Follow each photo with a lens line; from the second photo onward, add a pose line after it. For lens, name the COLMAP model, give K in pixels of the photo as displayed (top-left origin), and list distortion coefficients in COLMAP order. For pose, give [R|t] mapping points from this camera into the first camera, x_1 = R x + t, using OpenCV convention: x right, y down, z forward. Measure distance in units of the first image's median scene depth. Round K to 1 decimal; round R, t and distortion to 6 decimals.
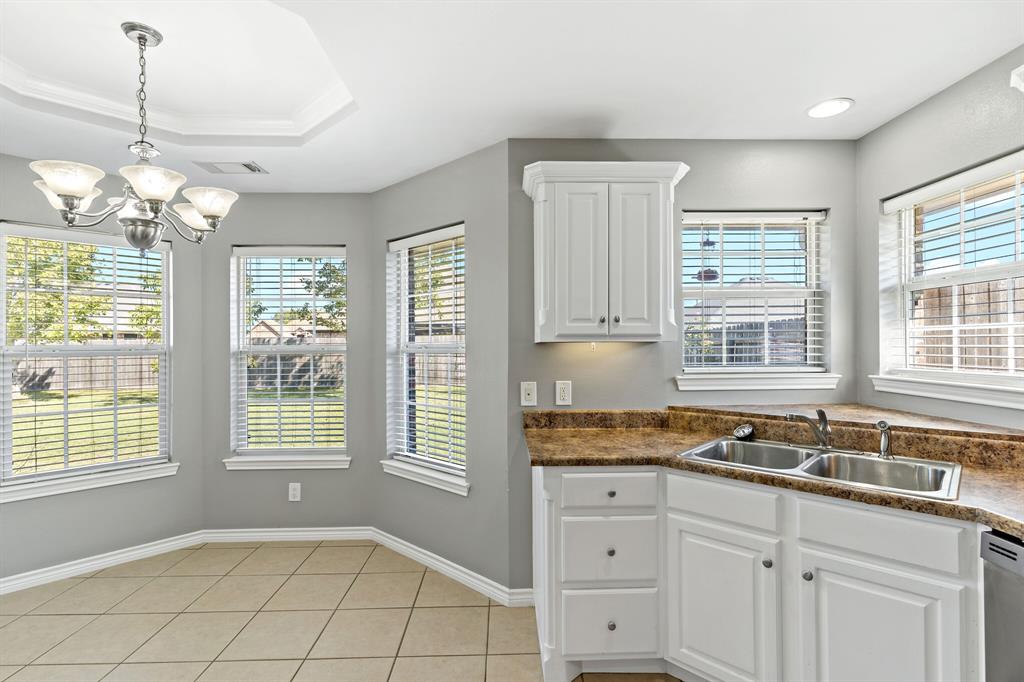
lens RADIAL K [[489.4, 0, 515.2], [0, 489.4, 340.0], [0, 0, 1]] dist [0.001924, -0.000309]
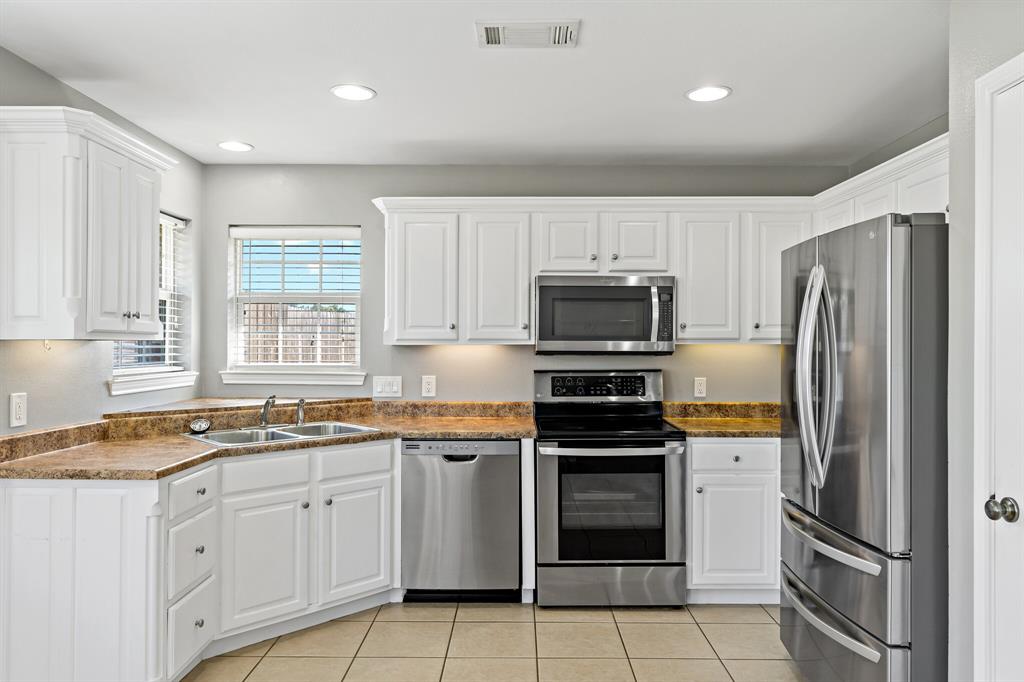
lens RADIAL K [[702.8, 0, 514.2], [0, 702.8, 343.5], [0, 0, 1]] dist [0.000266, 0.001966]
pose [[0.029453, 0.007919, 0.999535, -0.928343], [-0.013412, 0.999882, -0.007526, 0.008431], [-0.999476, -0.013184, 0.029556, 0.239409]]
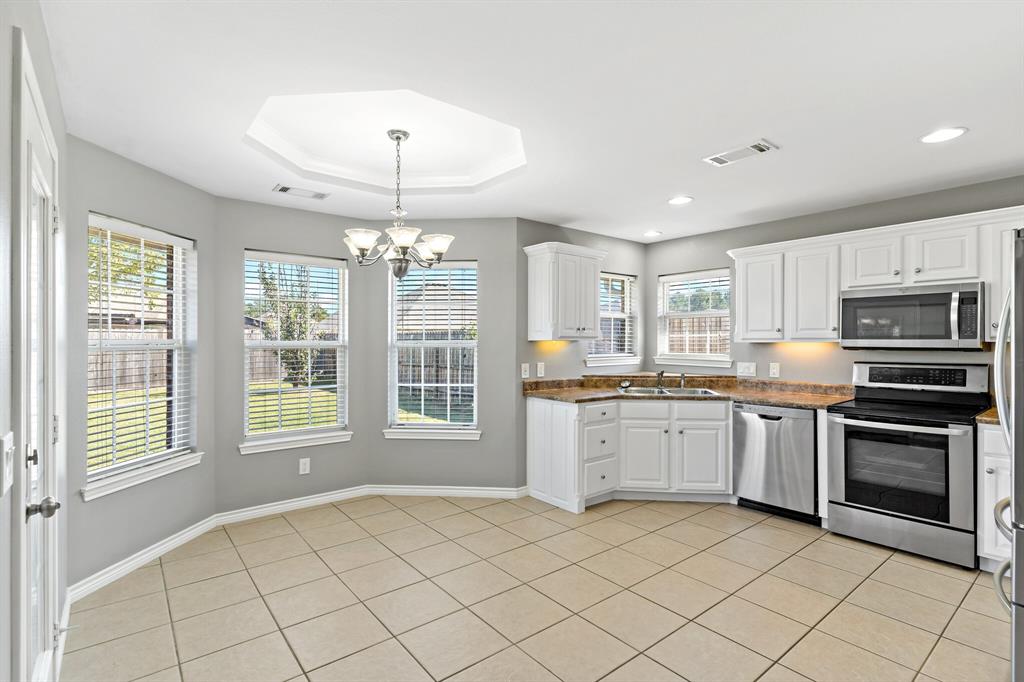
lens RADIAL K [[489.4, 0, 515.2], [0, 489.4, 340.0], [0, 0, 1]] dist [0.001924, -0.000309]
pose [[0.791062, 0.007941, 0.611685, -1.038361], [-0.011543, 0.999931, 0.001947, 0.000766], [-0.611627, -0.008601, 0.791099, -0.312640]]
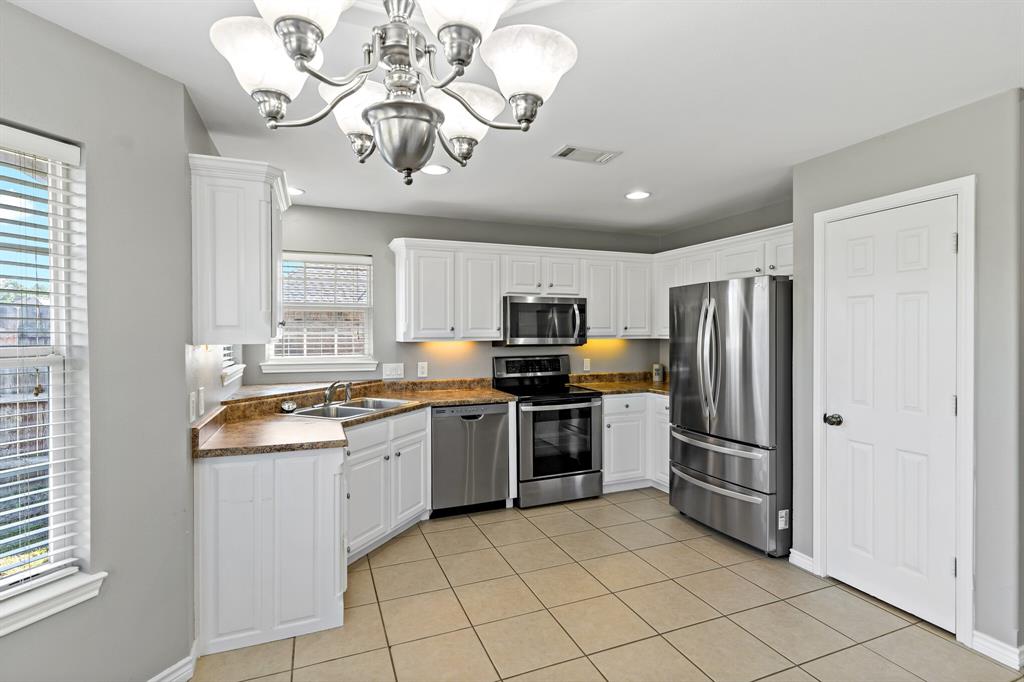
lens RADIAL K [[489.4, 0, 515.2], [0, 489.4, 340.0], [0, 0, 1]] dist [0.001924, -0.000309]
pose [[-0.354416, -0.004255, 0.935078, -0.942172], [-0.004281, 0.999987, 0.002927, -0.007961], [-0.935078, -0.002966, -0.354429, 0.788130]]
